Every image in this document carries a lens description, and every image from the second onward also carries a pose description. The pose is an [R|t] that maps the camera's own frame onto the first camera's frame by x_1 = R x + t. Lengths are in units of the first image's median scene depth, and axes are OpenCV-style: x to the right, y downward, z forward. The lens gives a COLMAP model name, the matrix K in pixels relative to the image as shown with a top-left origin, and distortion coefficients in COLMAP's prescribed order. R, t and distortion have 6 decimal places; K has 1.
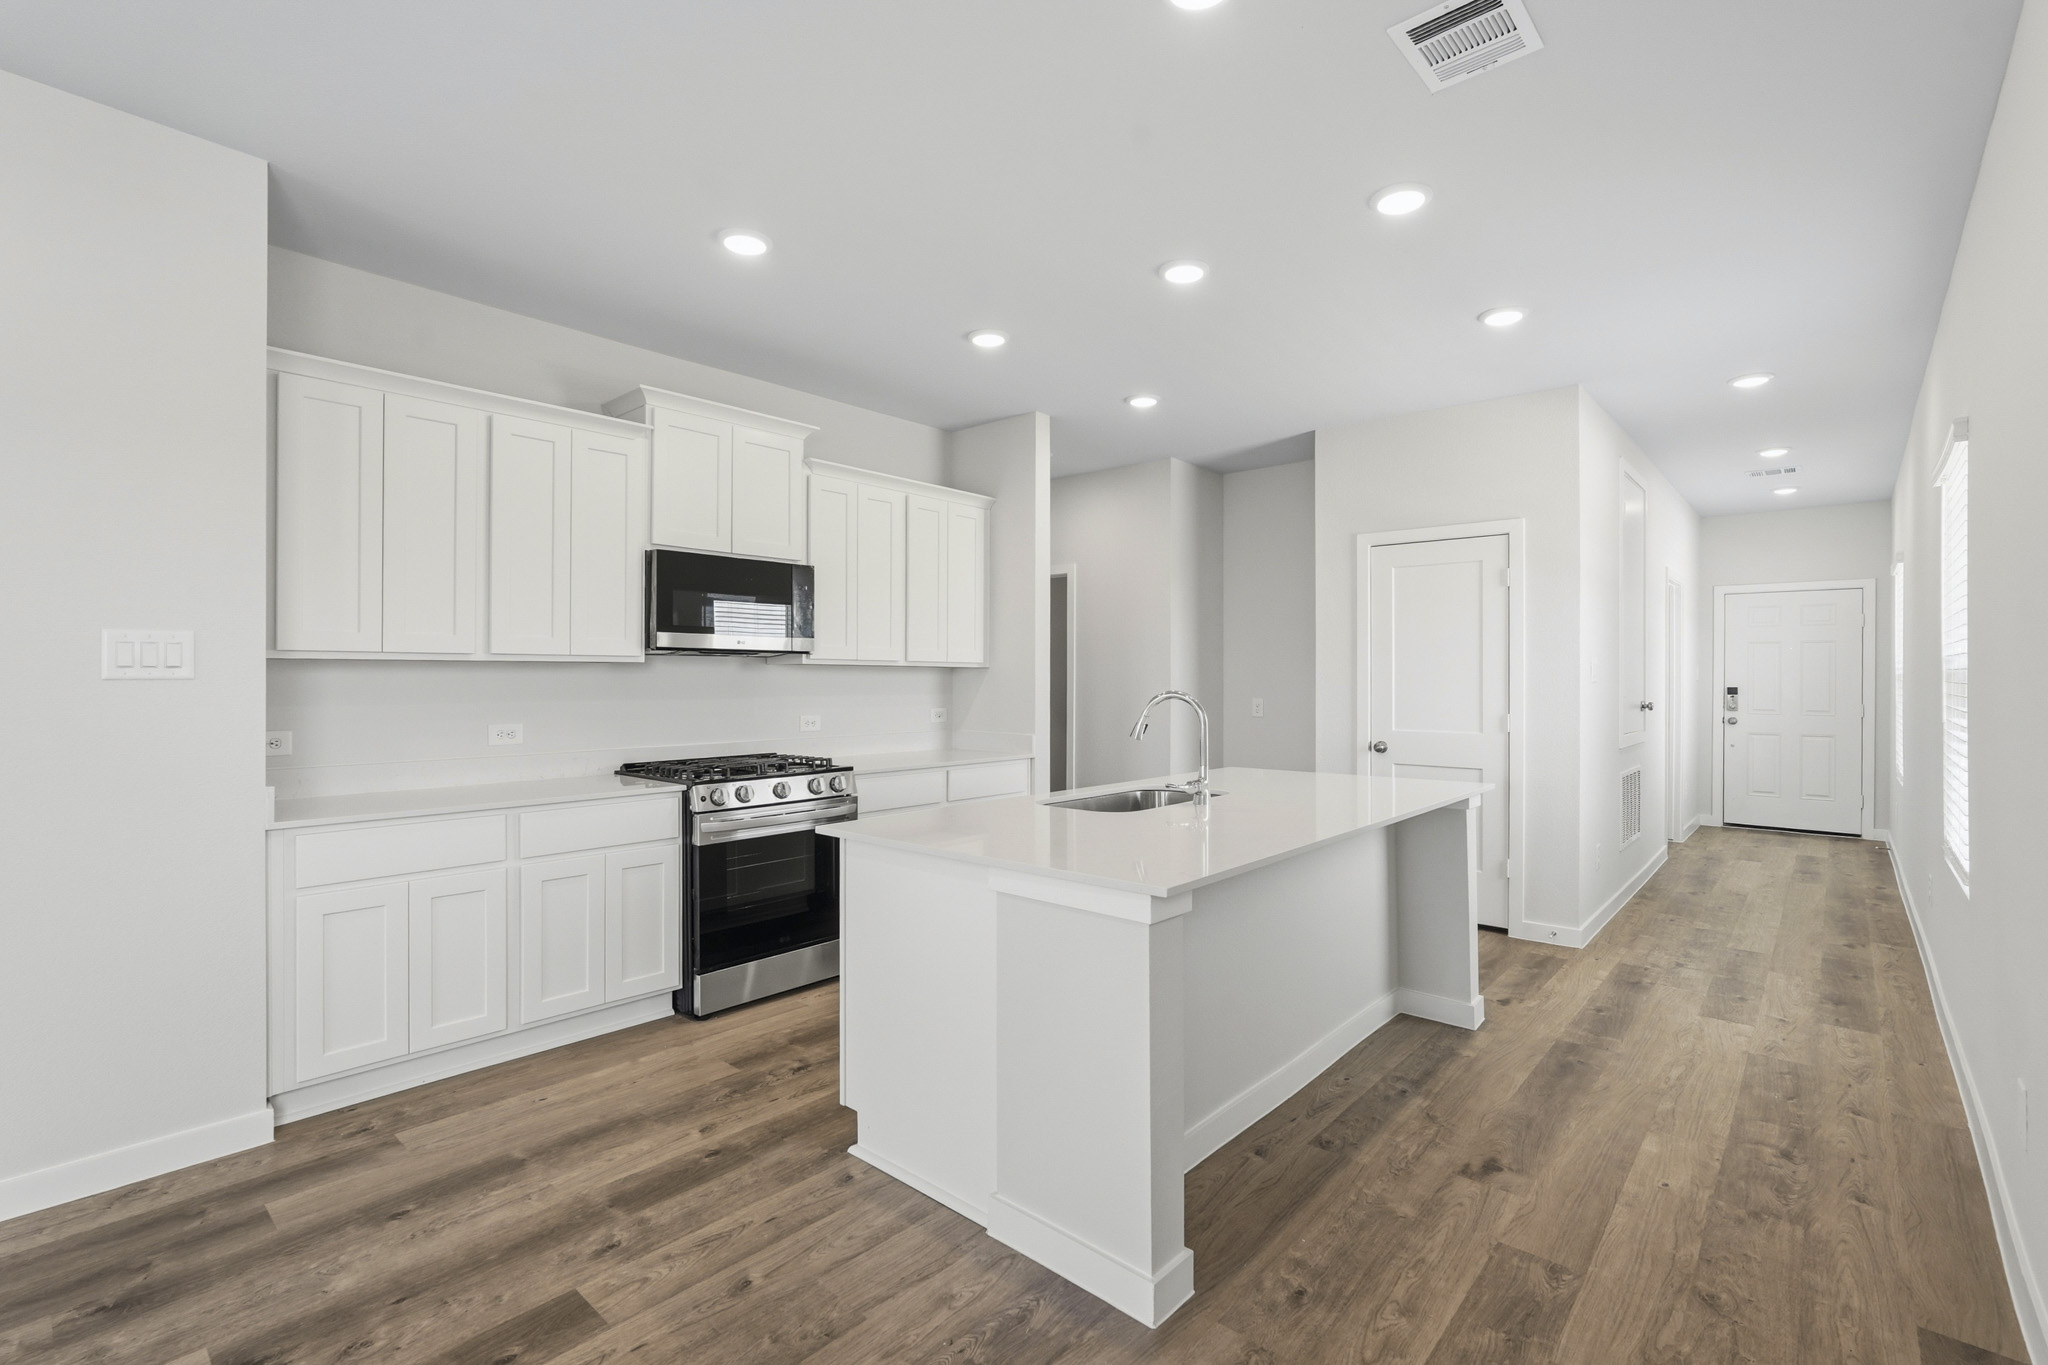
lens RADIAL K [[928.1, 0, 1023.3], [0, 928.1, 676.0], [0, 0, 1]] dist [-0.018943, 0.009172]
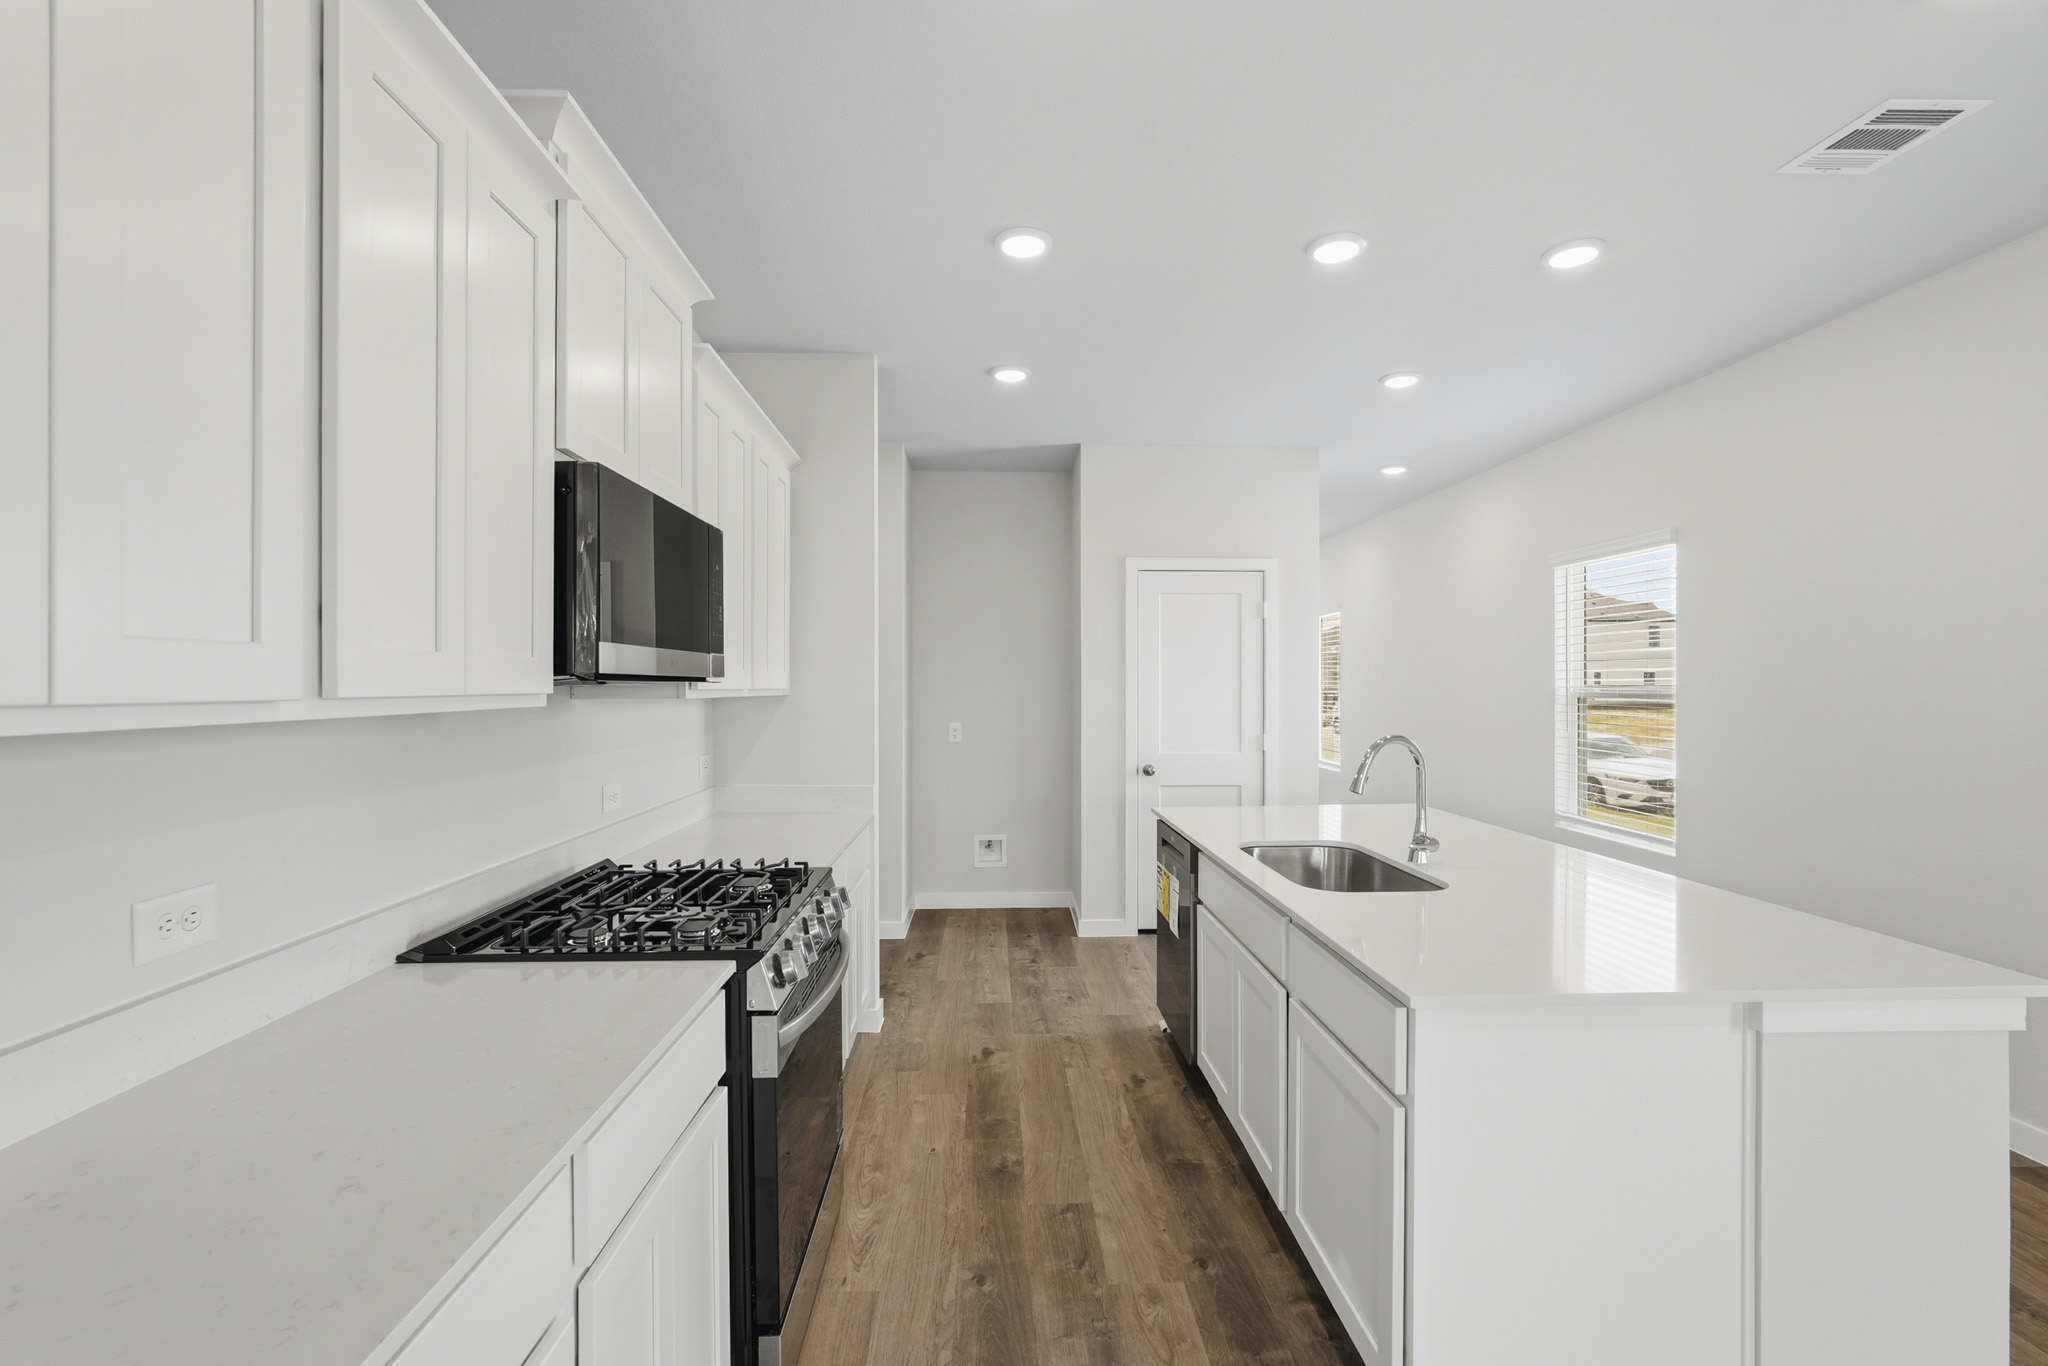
lens RADIAL K [[907.8, 0, 1024.1], [0, 907.8, 678.8], [0, 0, 1]] dist [-0.018019, 0.008634]
pose [[0.721525, 0.003578, 0.692379, -0.570852], [-0.002041, 0.999993, -0.003041, -0.028235], [-0.692385, 0.000781, 0.721528, 0.542029]]
